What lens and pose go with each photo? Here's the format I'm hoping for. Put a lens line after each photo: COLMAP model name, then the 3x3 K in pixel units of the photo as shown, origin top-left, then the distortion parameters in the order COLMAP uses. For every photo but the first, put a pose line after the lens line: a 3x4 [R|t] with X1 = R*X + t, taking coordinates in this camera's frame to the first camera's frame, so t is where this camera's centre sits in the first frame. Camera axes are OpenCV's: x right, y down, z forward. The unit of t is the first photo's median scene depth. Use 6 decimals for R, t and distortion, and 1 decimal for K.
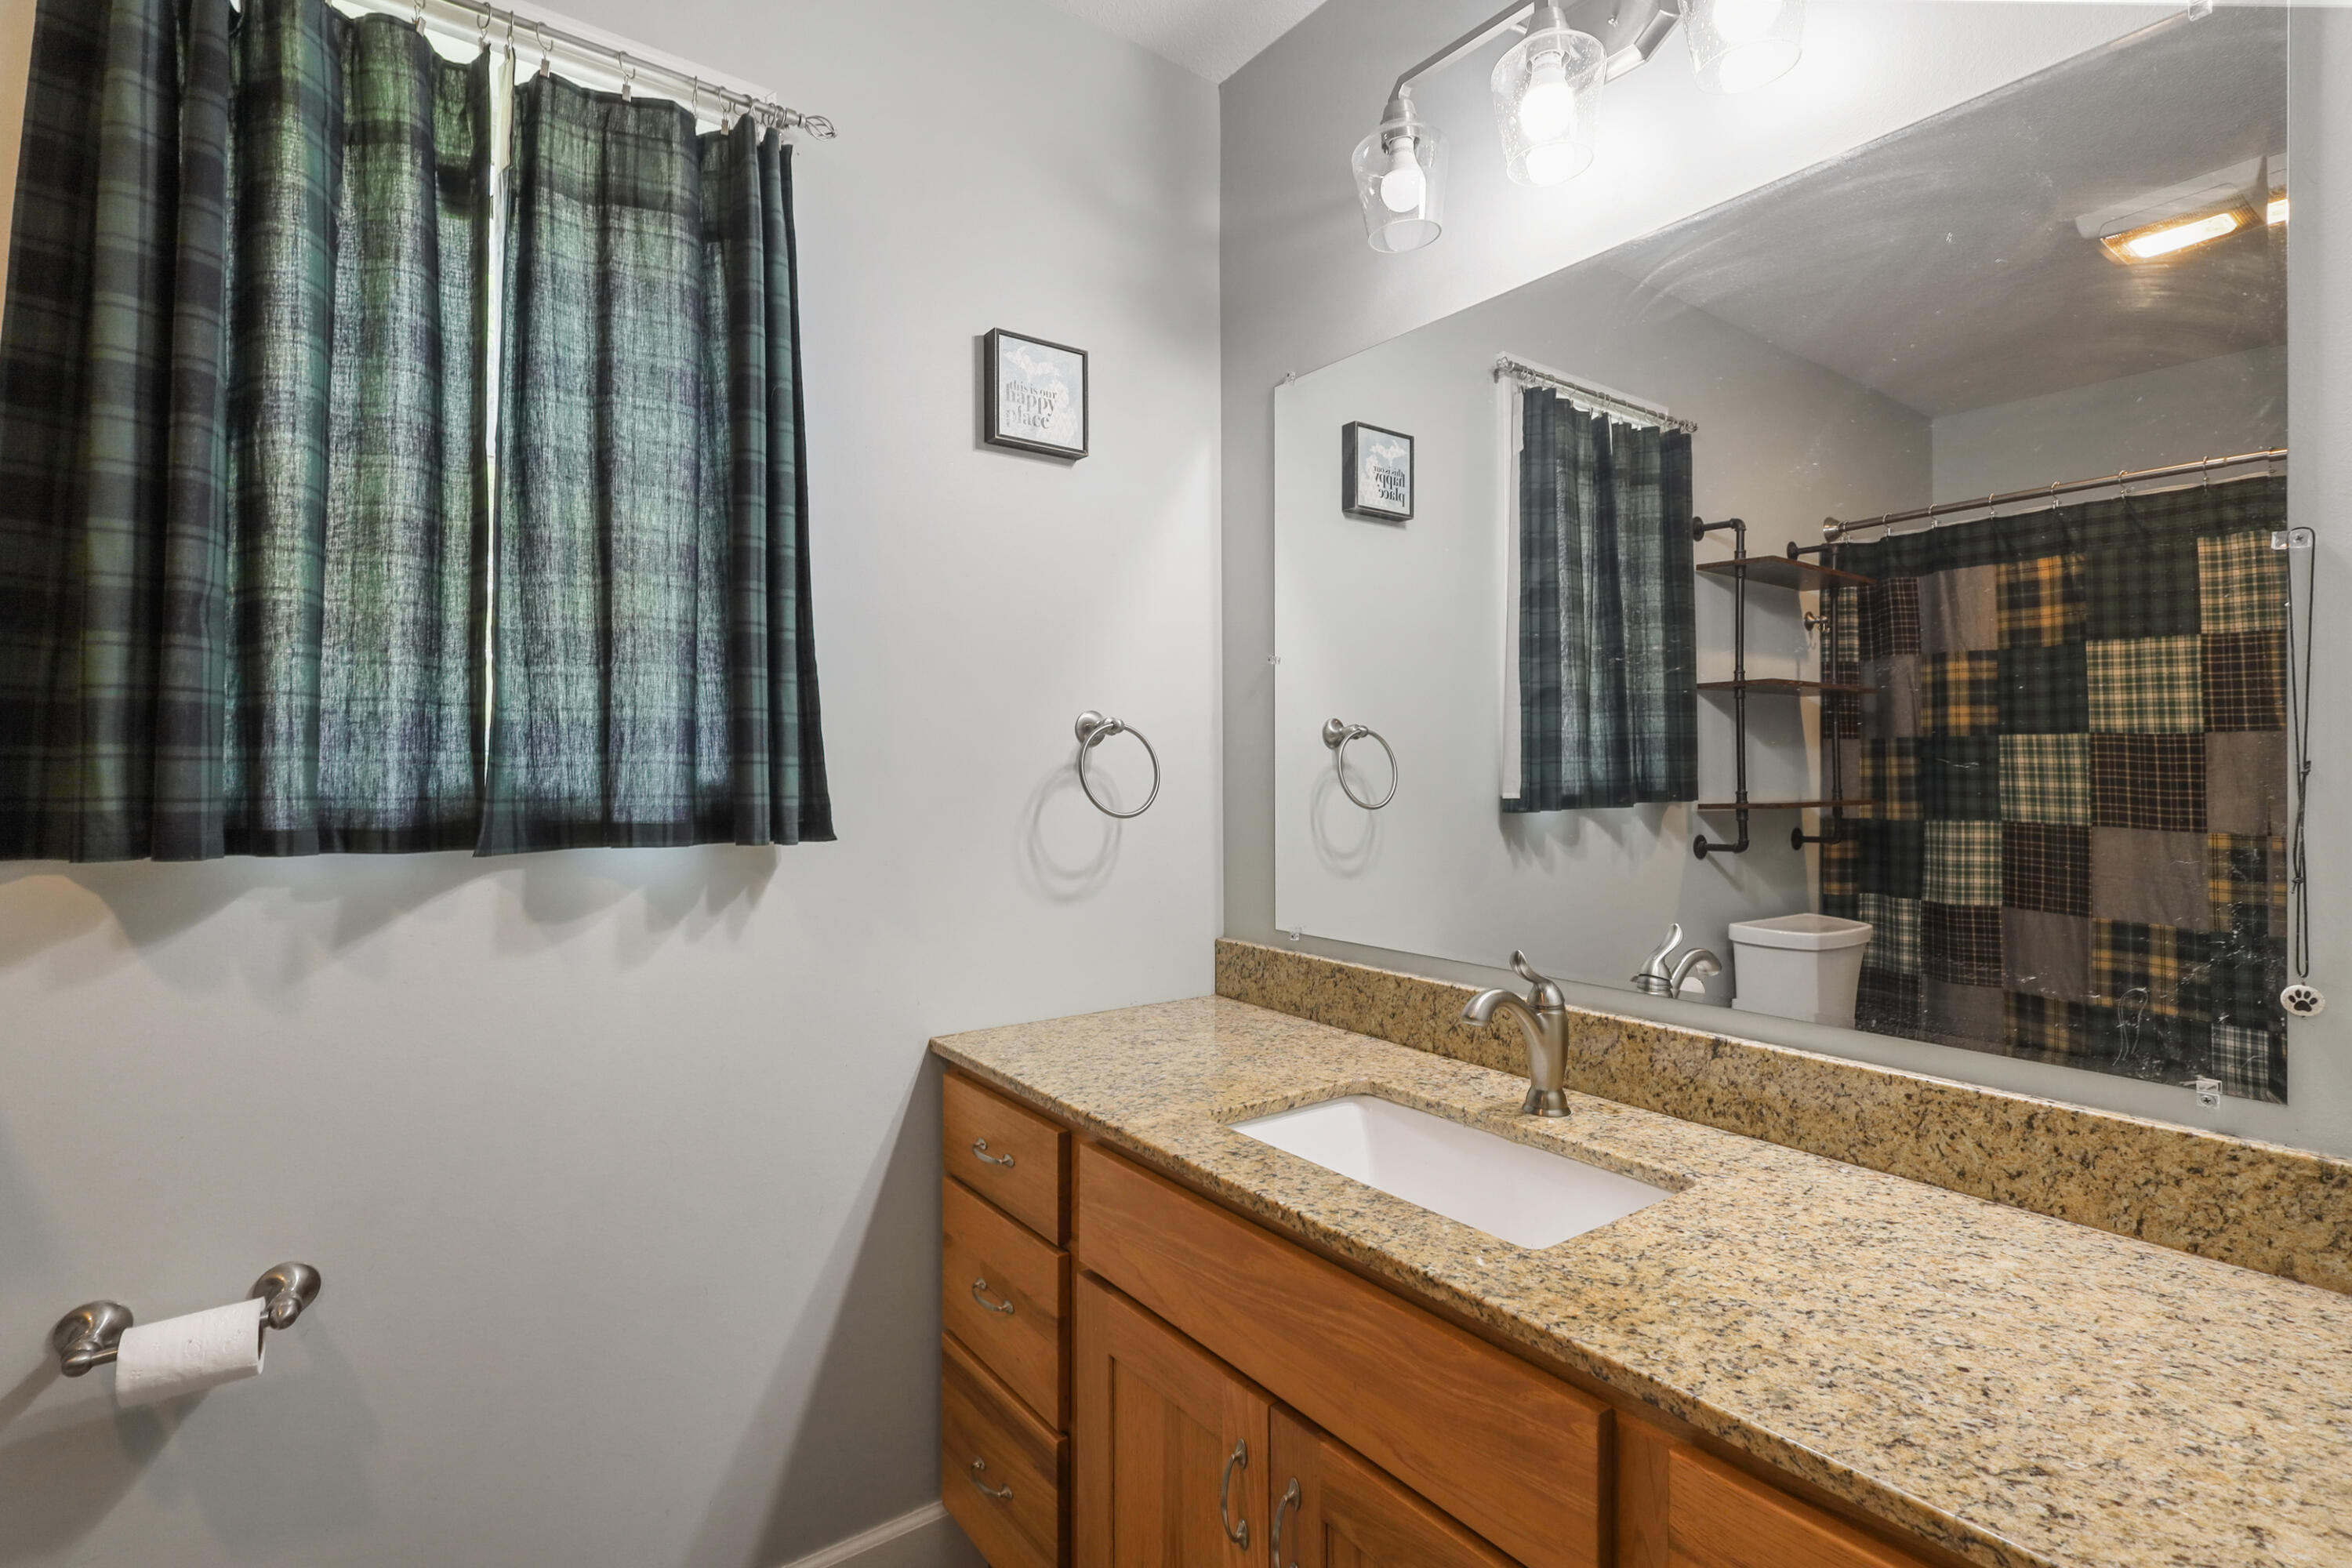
lens RADIAL K [[1115.8, 0, 1174.6], [0, 1115.8, 773.4], [0, 0, 1]] dist [-0.000441, -0.000400]
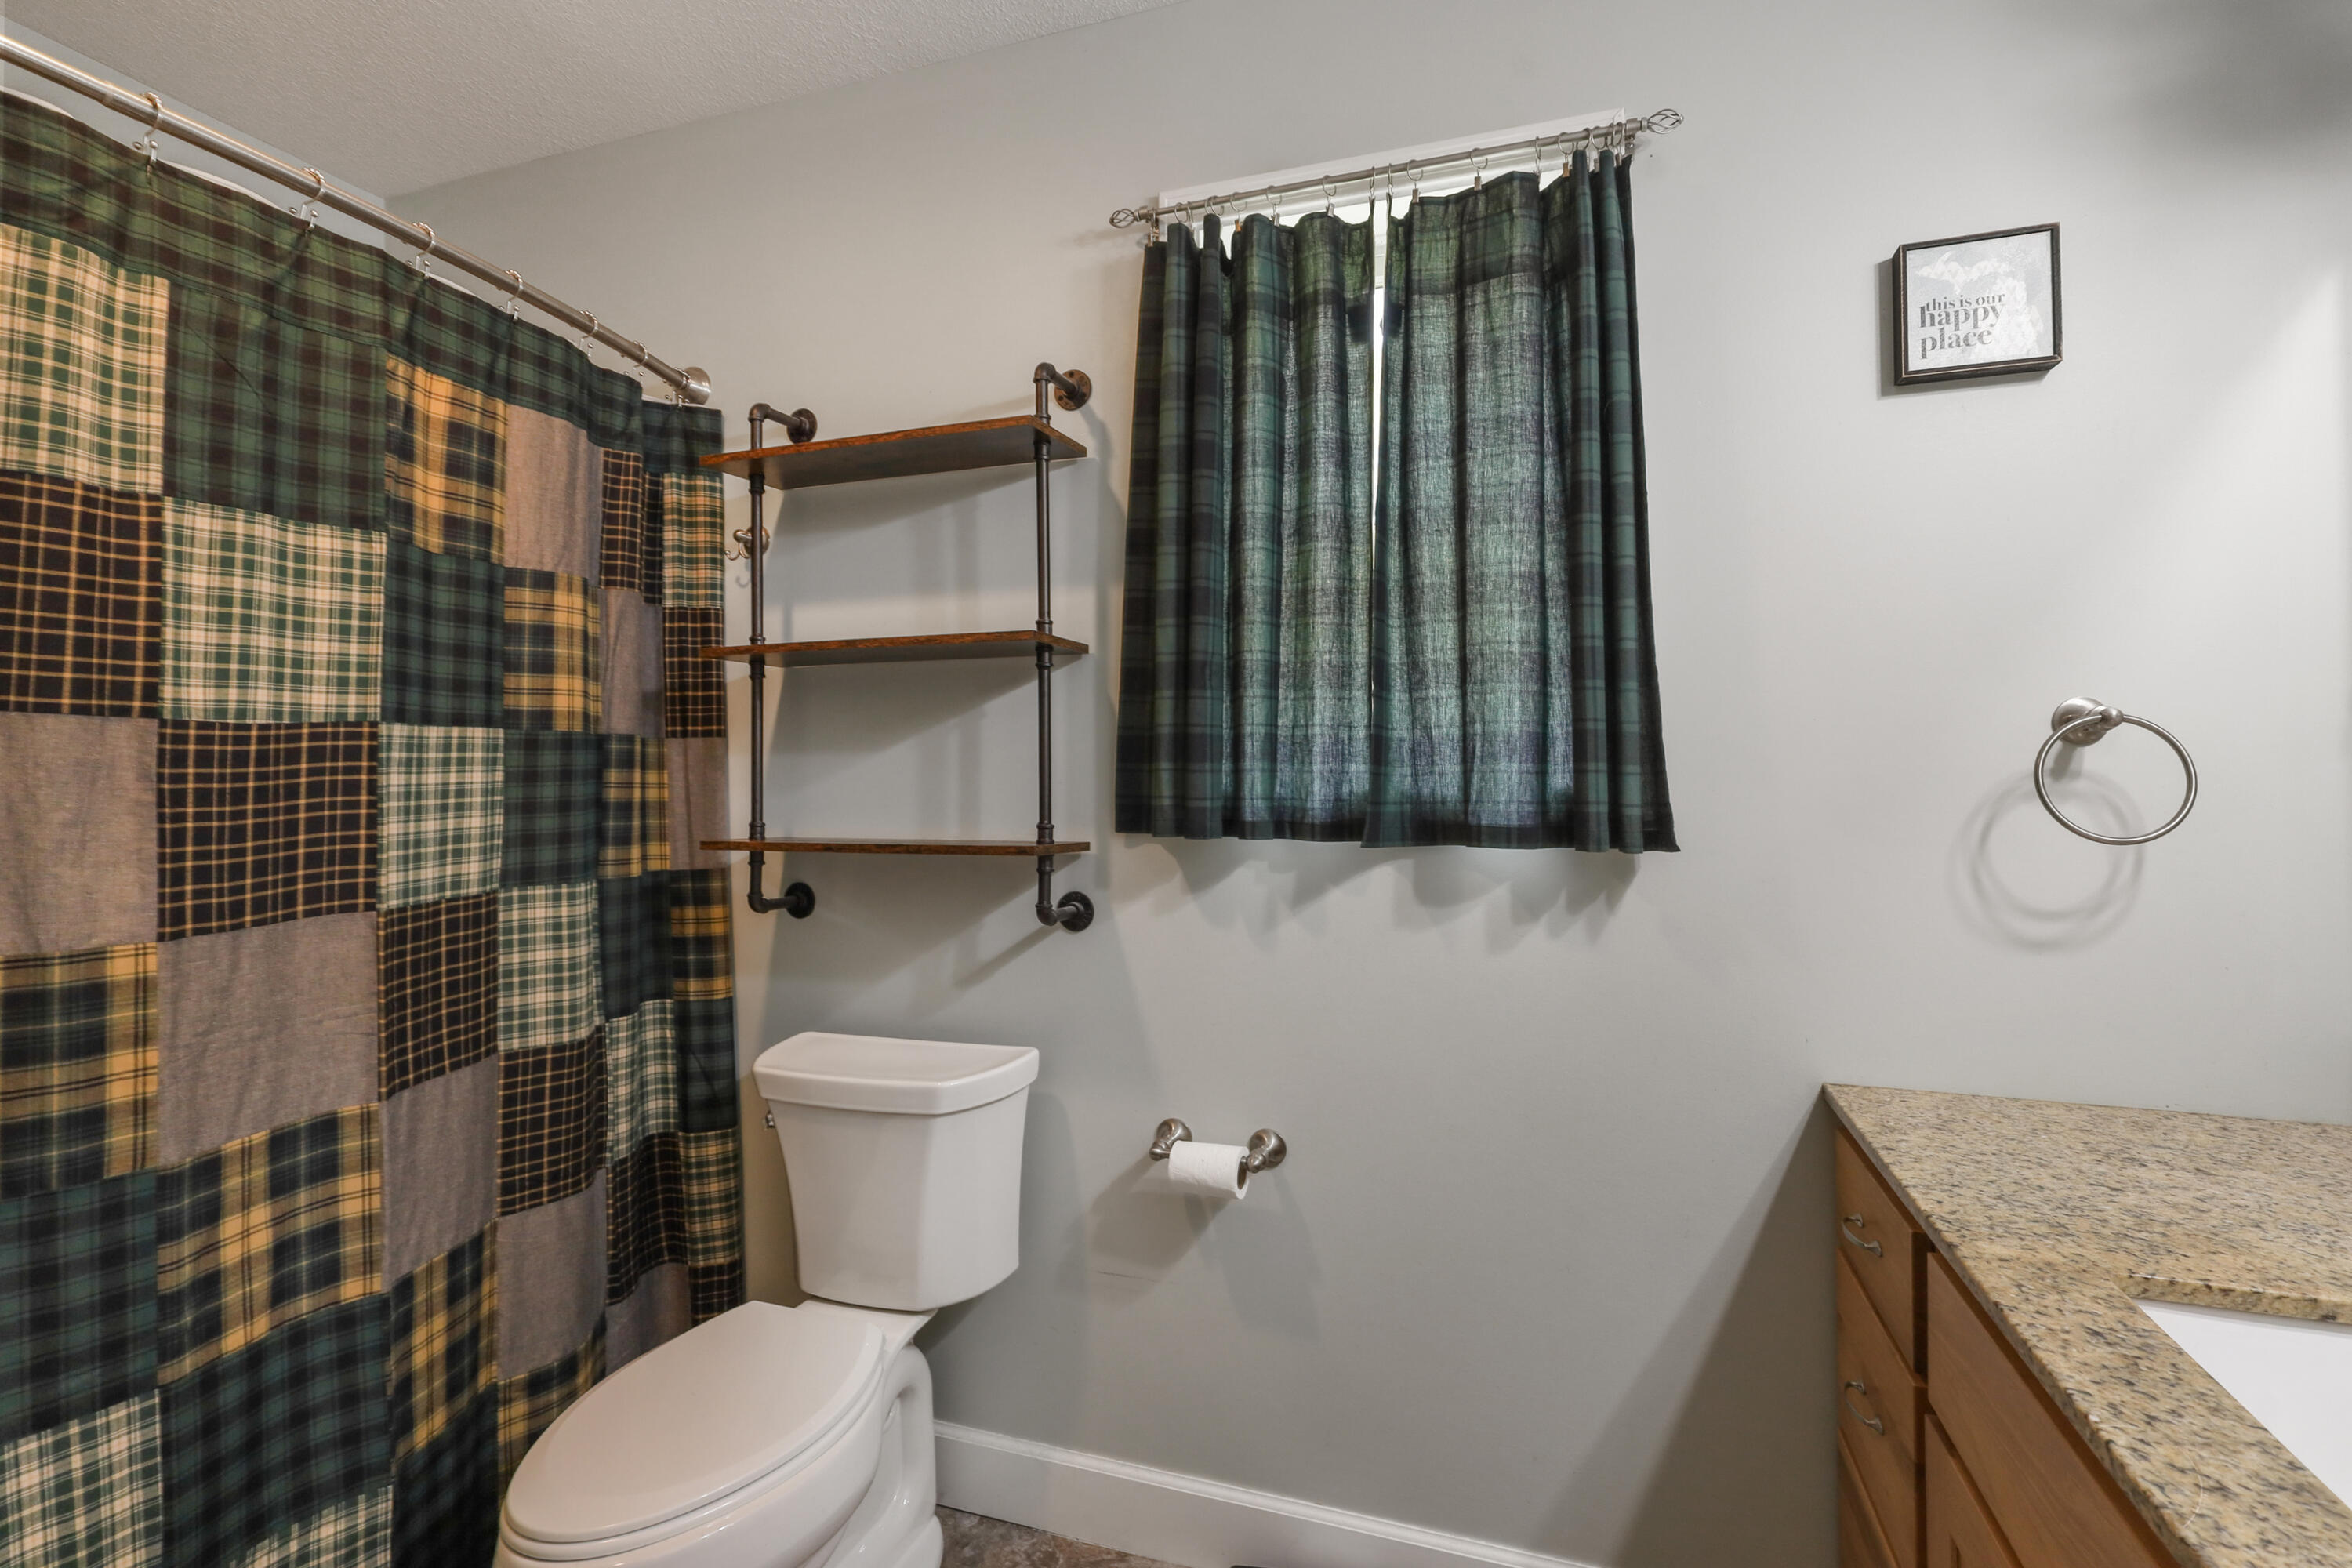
lens RADIAL K [[1095.3, 0, 1164.8], [0, 1095.3, 764.9], [0, 0, 1]] dist [0.000604, -0.000478]
pose [[0.559434, -0.004917, -0.828860, 0.255298], [0.001473, 0.999987, -0.004938, -0.011806], [0.828873, 0.001542, 0.559434, 0.111295]]
